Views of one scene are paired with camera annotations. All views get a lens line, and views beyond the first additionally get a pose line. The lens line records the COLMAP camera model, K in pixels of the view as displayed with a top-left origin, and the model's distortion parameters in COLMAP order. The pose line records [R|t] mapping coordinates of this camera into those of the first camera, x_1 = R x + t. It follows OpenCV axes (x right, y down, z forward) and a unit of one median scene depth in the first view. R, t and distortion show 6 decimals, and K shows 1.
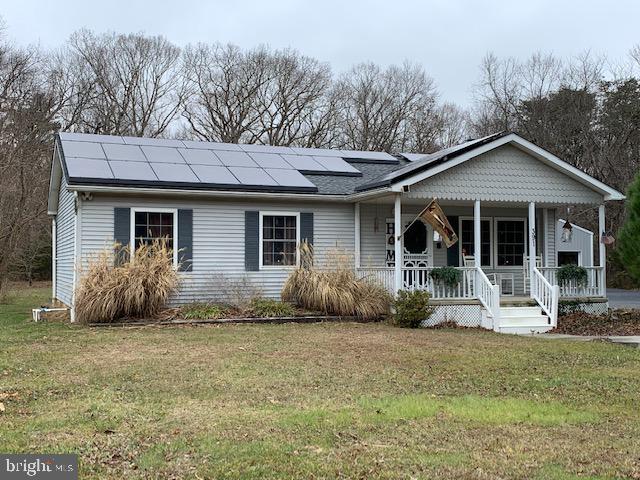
lens RADIAL K [[794.6, 0, 318.1], [0, 794.6, 240.8], [0, 0, 1]] dist [0.057132, 0.000000]
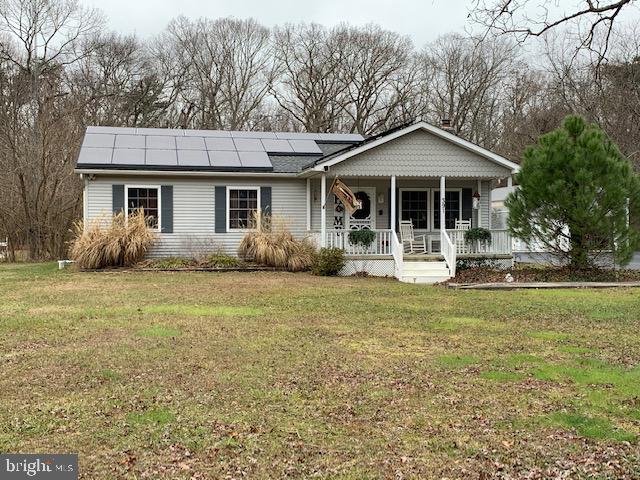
lens RADIAL K [[794.6, 0, 323.5], [0, 794.6, 237.4], [0, 0, 1]] dist [0.057132, 0.000000]
pose [[0.986119, 0.001036, -0.166039, 0.300045], [0.005693, 0.999182, 0.040047, -0.005665], [0.165945, -0.040437, 0.985306, -0.248253]]
